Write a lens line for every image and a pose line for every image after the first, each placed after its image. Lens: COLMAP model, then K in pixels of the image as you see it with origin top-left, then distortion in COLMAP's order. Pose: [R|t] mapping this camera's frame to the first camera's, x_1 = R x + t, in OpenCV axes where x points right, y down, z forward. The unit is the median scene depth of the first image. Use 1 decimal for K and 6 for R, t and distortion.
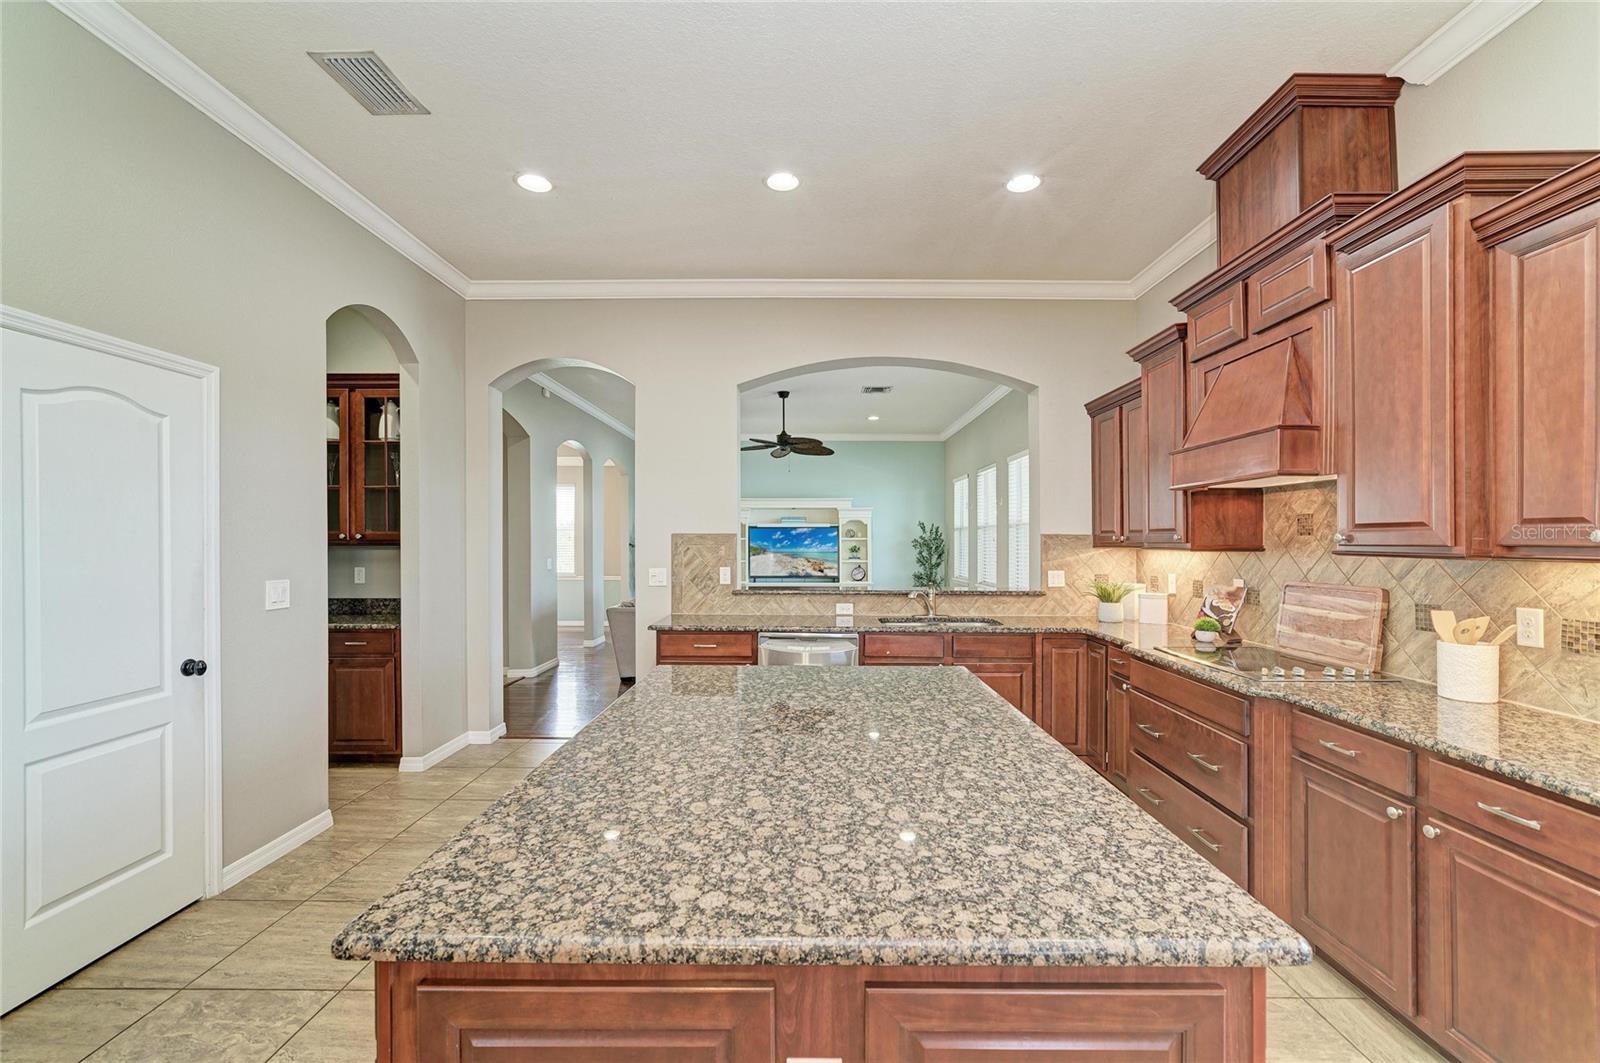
lens RADIAL K [[656.1, 0, 802.2], [0, 656.1, 537.4], [0, 0, 1]] dist [-0.019104, 0.007382]
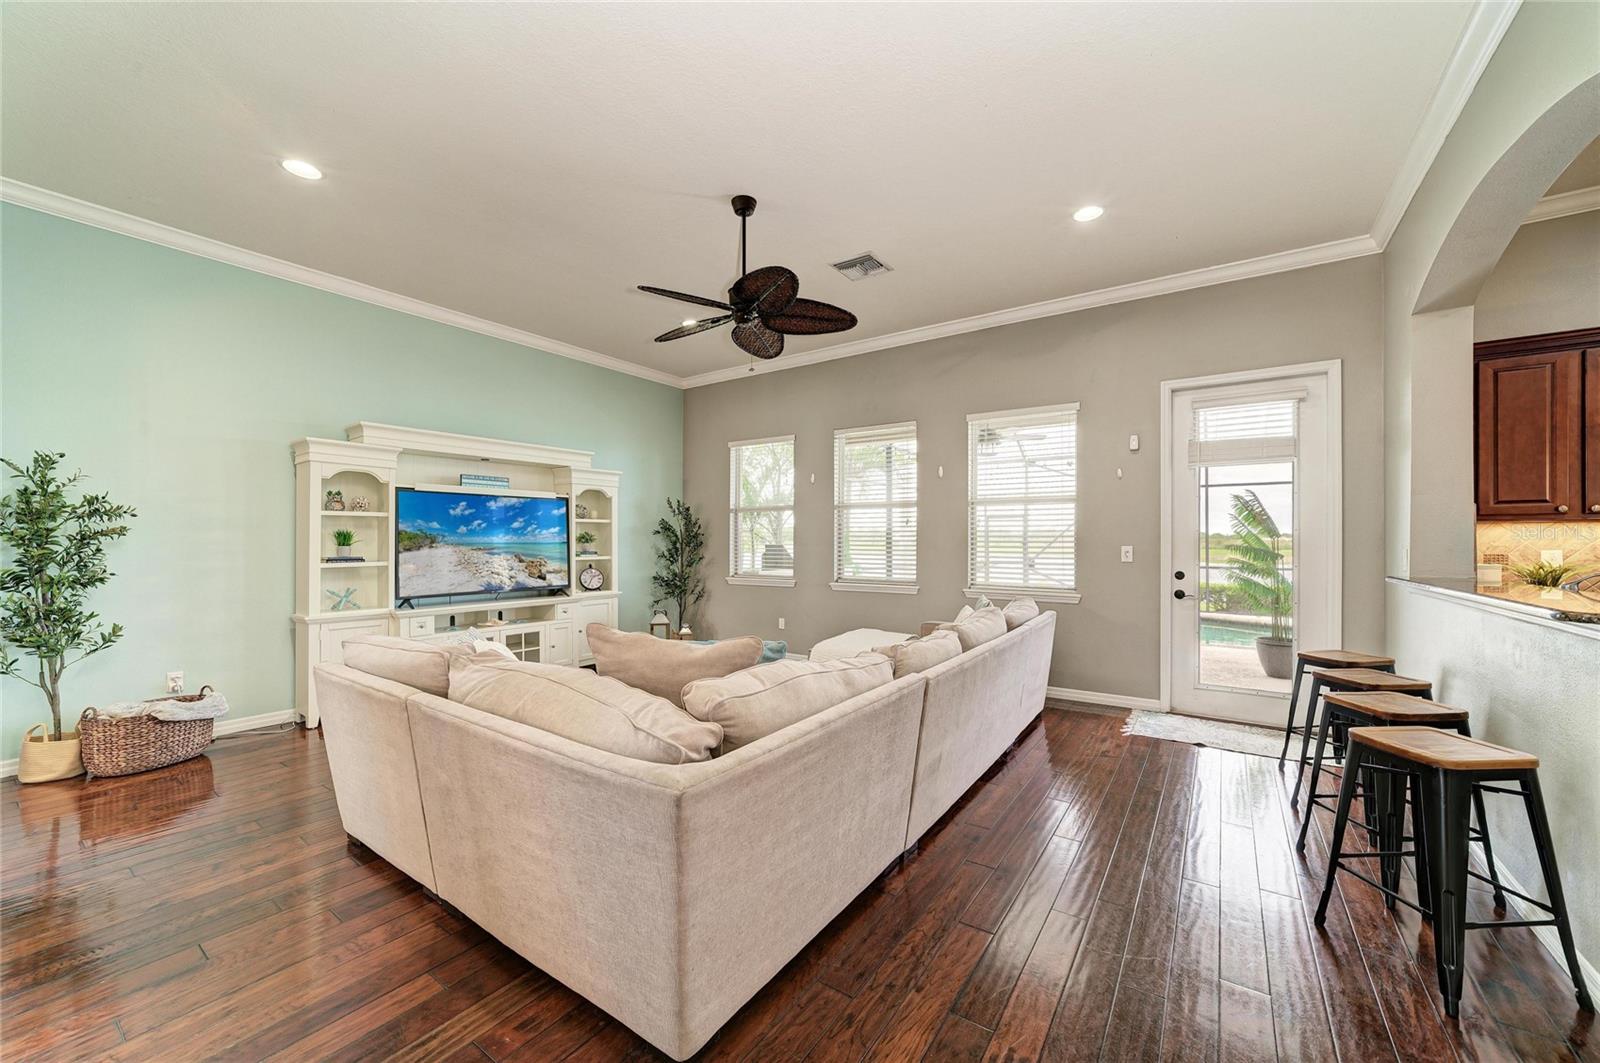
lens RADIAL K [[656.1, 0, 802.2], [0, 656.1, 537.4], [0, 0, 1]] dist [-0.019104, 0.007382]
pose [[0.591428, 0.003640, 0.806350, -0.284421], [-0.001588, 0.999993, -0.003350, 0.019223], [-0.806356, 0.000701, 0.591430, 0.496826]]
